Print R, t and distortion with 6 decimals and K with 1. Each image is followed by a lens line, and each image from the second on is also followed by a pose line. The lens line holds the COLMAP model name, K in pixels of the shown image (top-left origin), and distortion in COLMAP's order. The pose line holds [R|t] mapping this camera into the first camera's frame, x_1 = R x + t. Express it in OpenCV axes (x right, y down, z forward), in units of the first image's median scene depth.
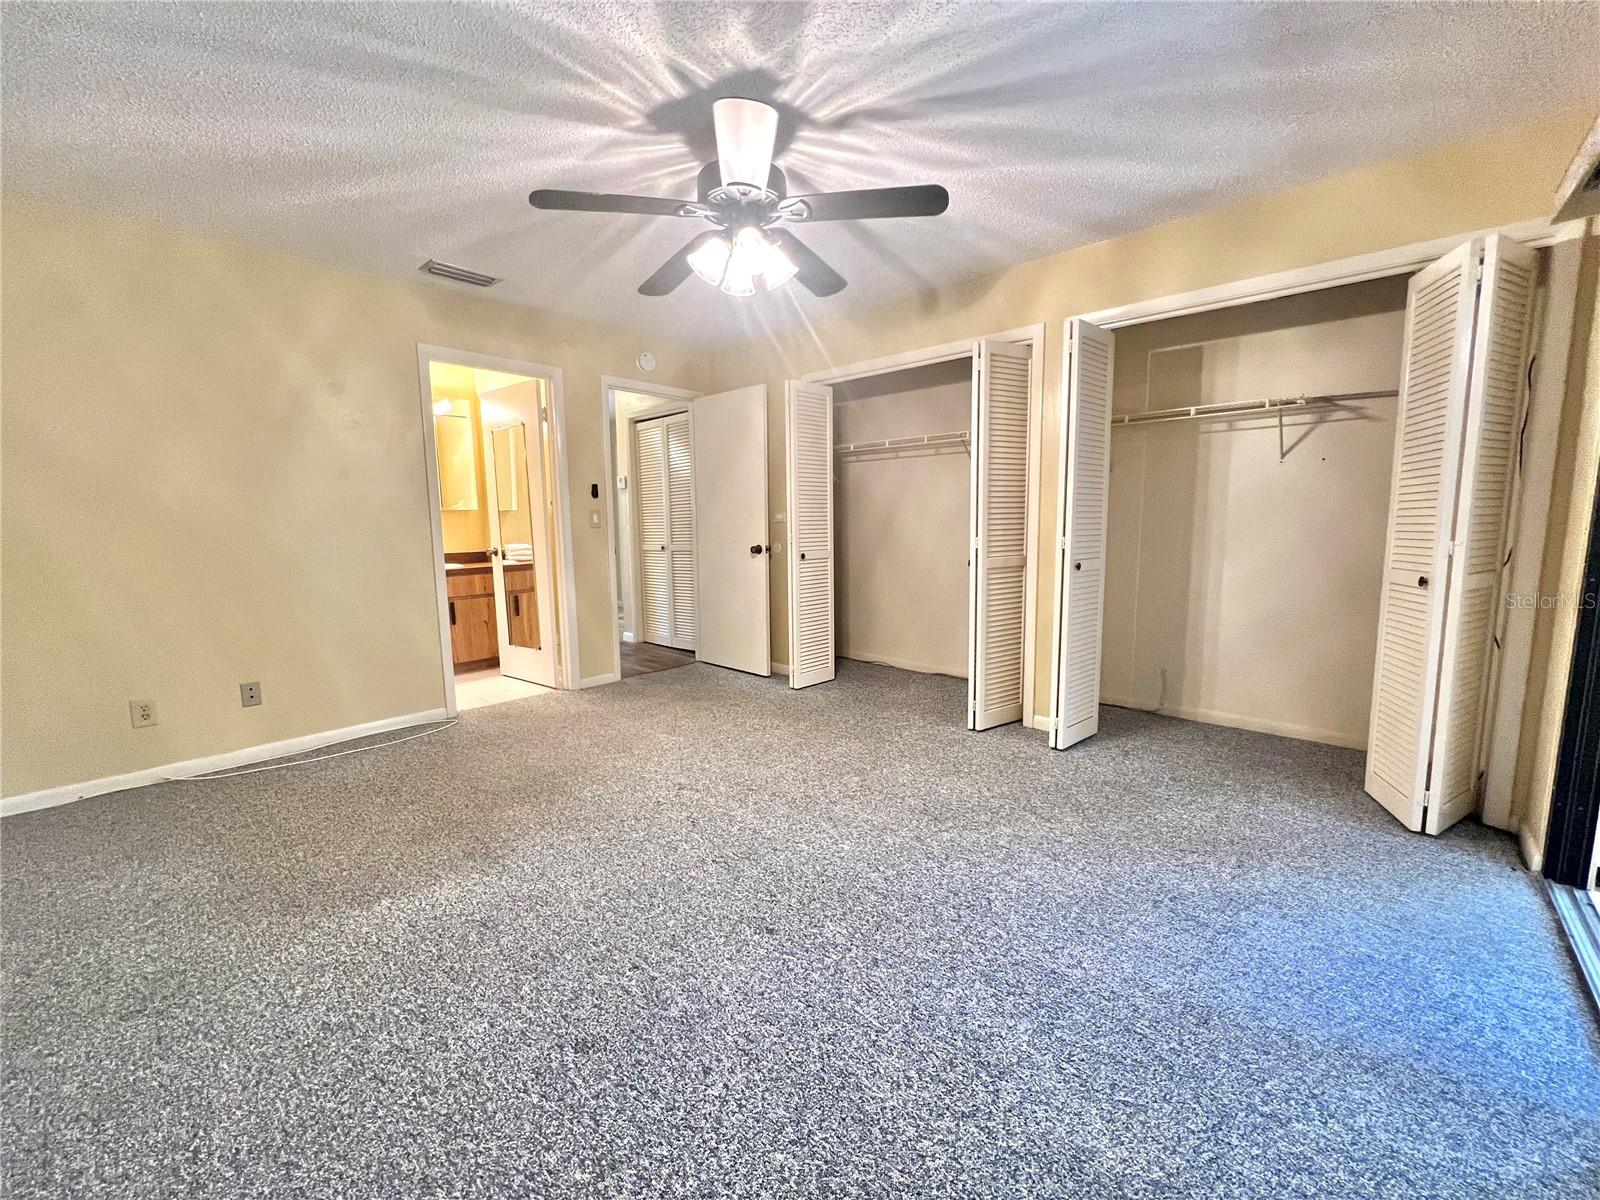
lens RADIAL K [[636.5, 0, 797.5], [0, 636.5, 599.1], [0, 0, 1]] dist [-0.003525, 0.000330]
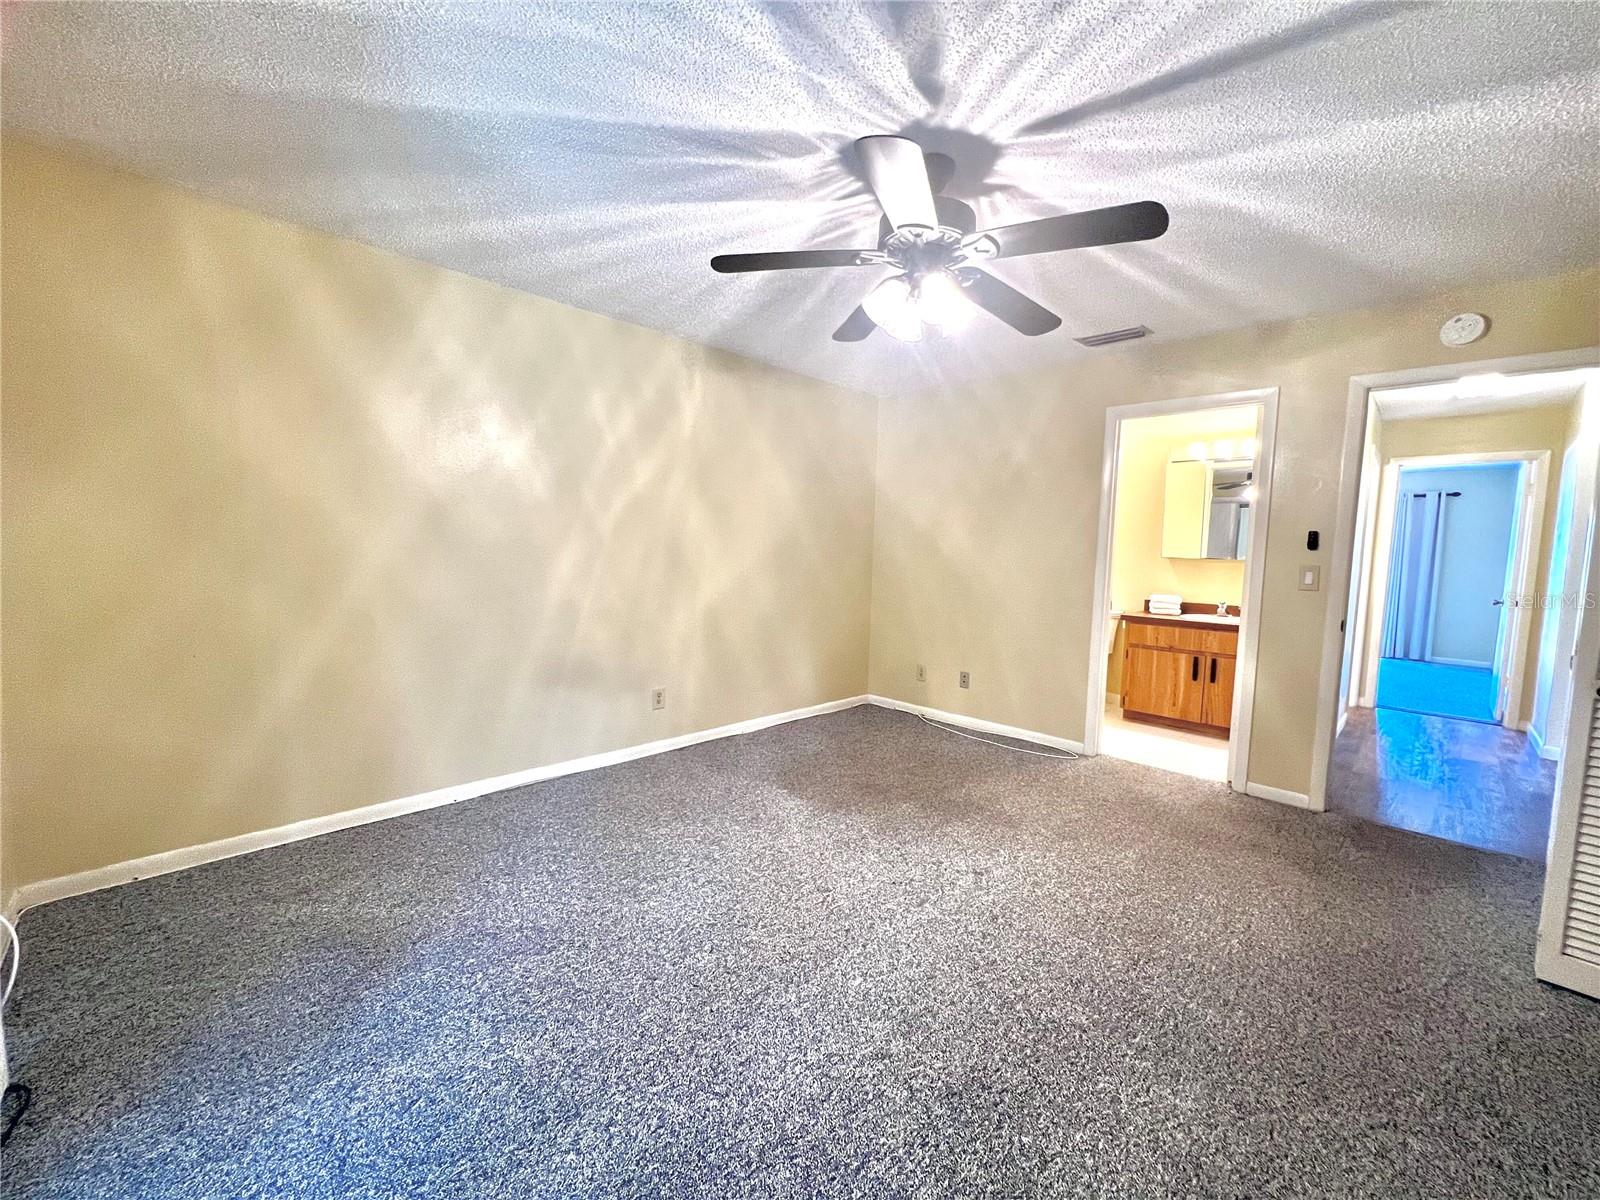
lens RADIAL K [[641.3, 0, 800.0], [0, 641.3, 600.0], [0, 0, 1]] dist [-0.000714, -0.000020]
pose [[-0.043771, 0.091460, -0.994846, 0.682773], [-0.152206, 0.983565, 0.097120, -0.131235], [0.987379, 0.155673, -0.029131, 0.697929]]
